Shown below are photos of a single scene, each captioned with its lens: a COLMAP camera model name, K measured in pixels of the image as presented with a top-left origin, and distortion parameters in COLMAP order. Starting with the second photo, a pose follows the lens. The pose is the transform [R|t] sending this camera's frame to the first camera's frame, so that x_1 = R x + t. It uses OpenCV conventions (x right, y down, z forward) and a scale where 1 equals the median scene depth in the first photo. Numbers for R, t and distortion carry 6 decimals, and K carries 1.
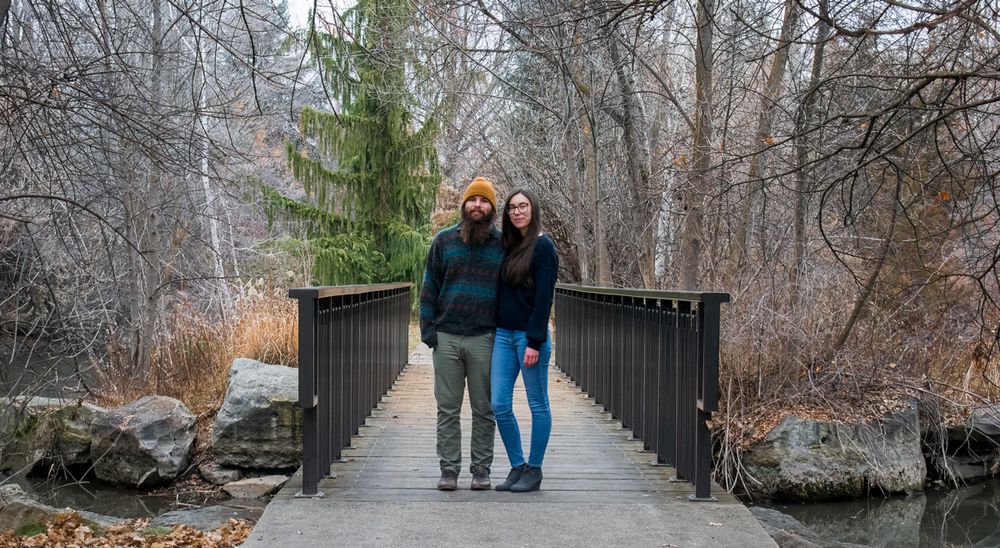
lens RADIAL K [[1840.0, 0, 499.6], [0, 1840.0, 270.7], [0, 0, 1]] dist [-0.026371, 0.000000]
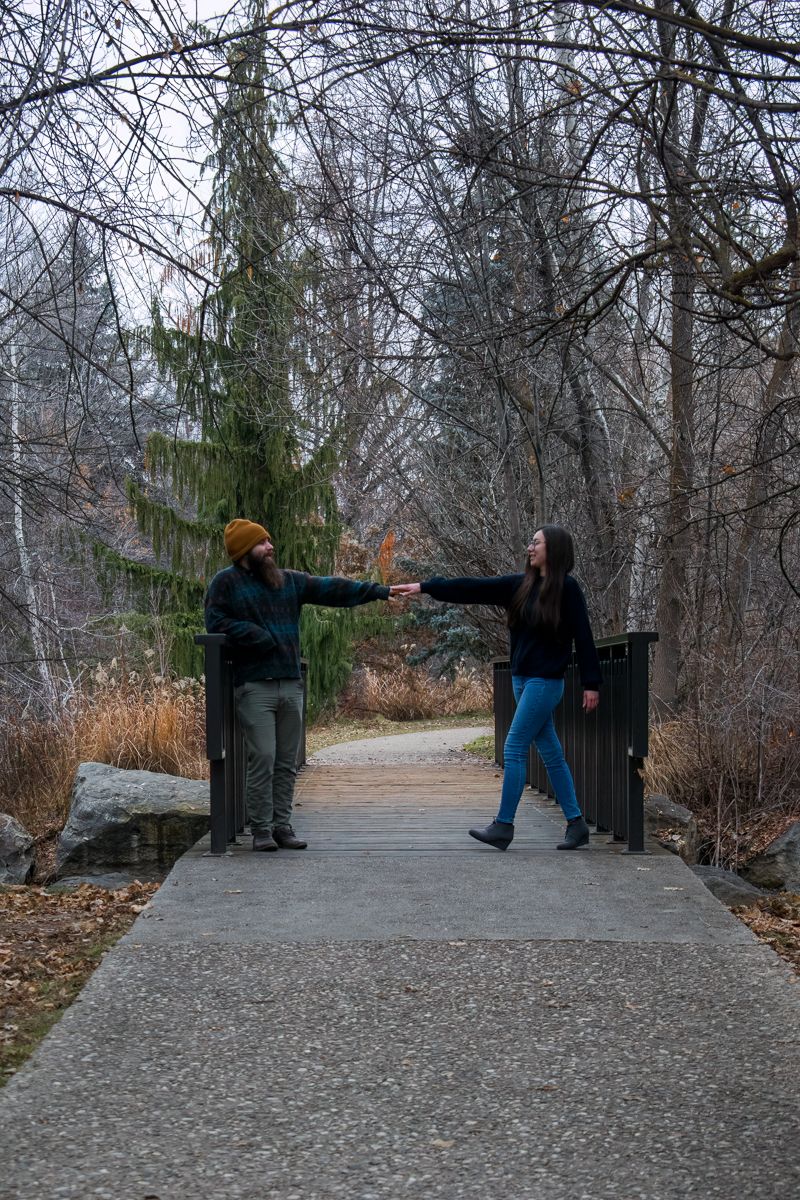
lens RADIAL K [[2821.5, 0, 399.9], [0, 2821.5, 601.5], [0, 0, 1]] dist [-0.084869, 0.000000]
pose [[0.999820, -0.016547, -0.009260, 0.001966], [0.016303, 0.999533, -0.025856, 0.011613], [0.009684, 0.025700, 0.999623, -0.165740]]
